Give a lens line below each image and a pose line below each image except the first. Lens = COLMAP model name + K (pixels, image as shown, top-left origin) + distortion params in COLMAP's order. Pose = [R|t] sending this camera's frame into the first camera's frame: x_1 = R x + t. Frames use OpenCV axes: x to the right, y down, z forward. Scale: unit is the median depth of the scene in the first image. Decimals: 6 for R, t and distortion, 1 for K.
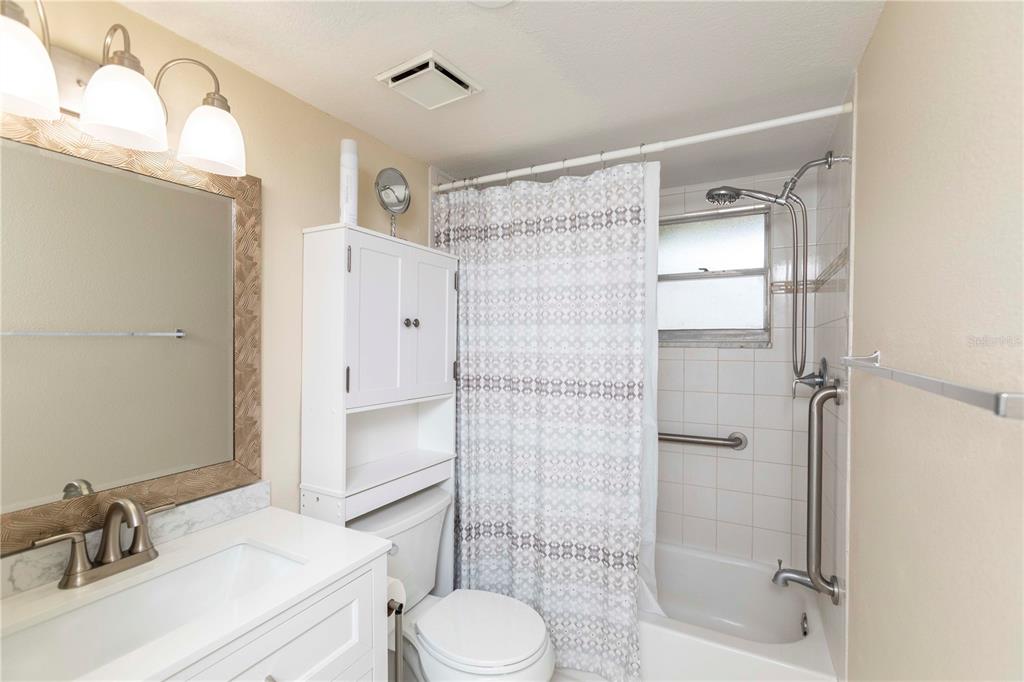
lens RADIAL K [[457.1, 0, 509.4], [0, 457.1, 340.1], [0, 0, 1]] dist [-0.010225, 0.006166]
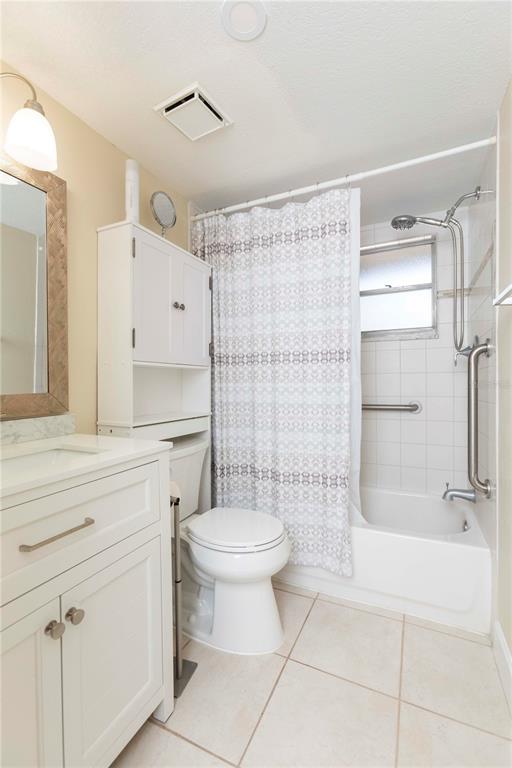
lens RADIAL K [[342.8, 0, 255.9], [0, 342.8, 384.9], [0, 0, 1]] dist [-0.010225, 0.006166]
pose [[0.998493, -0.013669, 0.053148, -0.044723], [0.013687, 0.999906, 0.000022, 0.189451], [-0.053144, 0.000706, 0.998587, -0.012548]]
